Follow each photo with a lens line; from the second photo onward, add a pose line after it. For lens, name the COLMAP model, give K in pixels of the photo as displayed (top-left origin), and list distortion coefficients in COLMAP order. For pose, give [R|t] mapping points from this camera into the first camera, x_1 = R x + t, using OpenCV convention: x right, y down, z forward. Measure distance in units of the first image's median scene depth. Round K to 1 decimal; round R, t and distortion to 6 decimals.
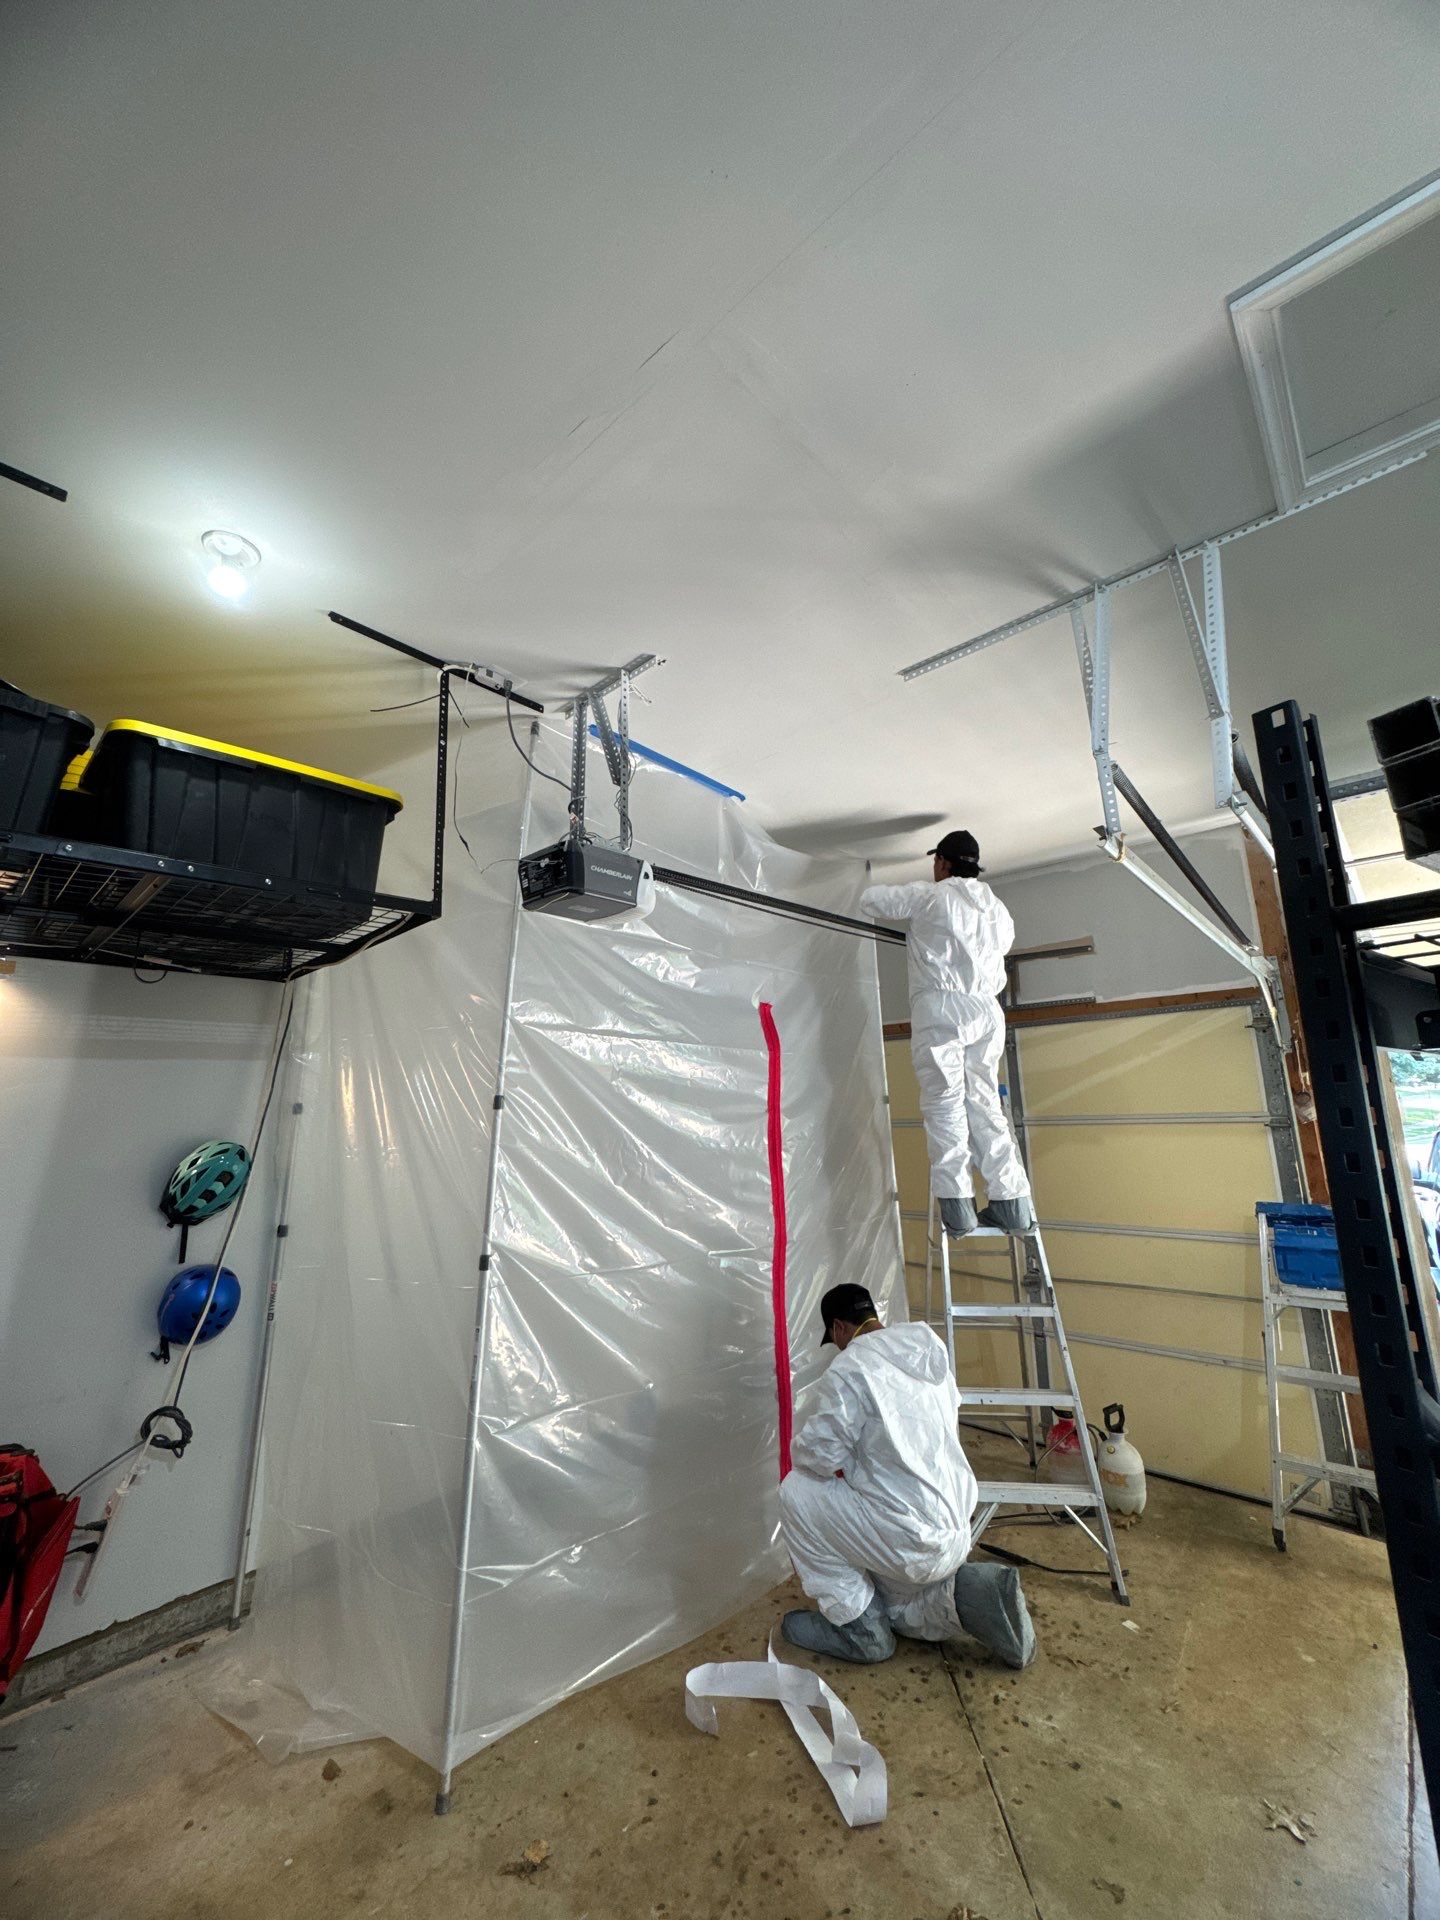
lens RADIAL K [[775.0, 0, 722.1], [0, 775.0, 964.0], [0, 0, 1]] dist [-0.007874, 0.000158]
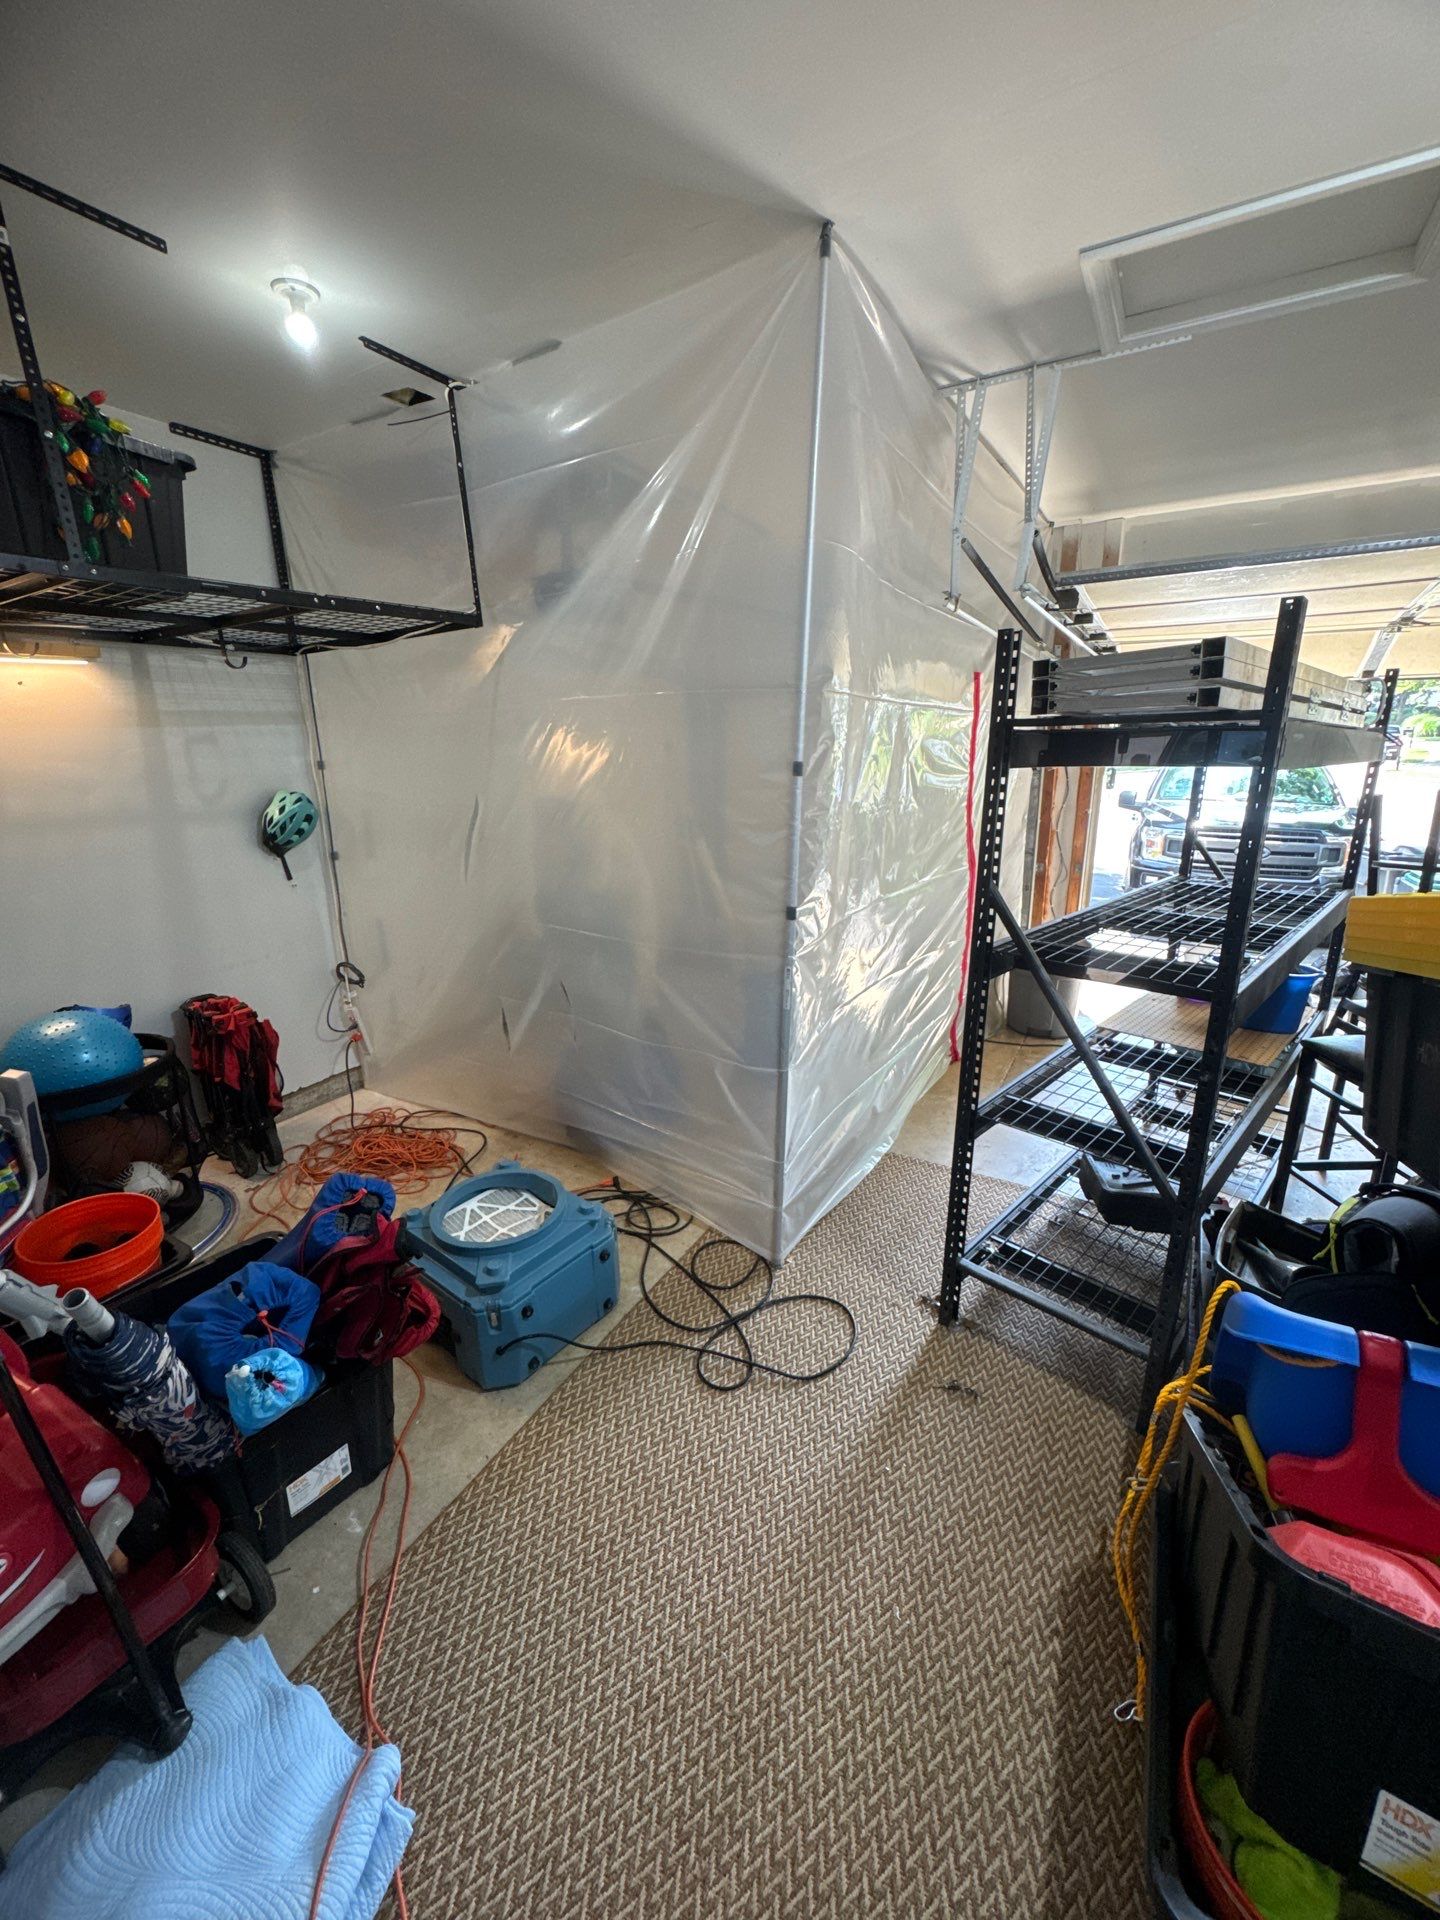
lens RADIAL K [[775.0, 0, 722.1], [0, 775.0, 964.0], [0, 0, 1]] dist [-0.007874, 0.000158]
pose [[0.979954, -0.056947, 0.190911, -0.256618], [-0.038549, 0.885963, 0.462151, -0.183540], [-0.195458, -0.460246, 0.866008, -0.520719]]
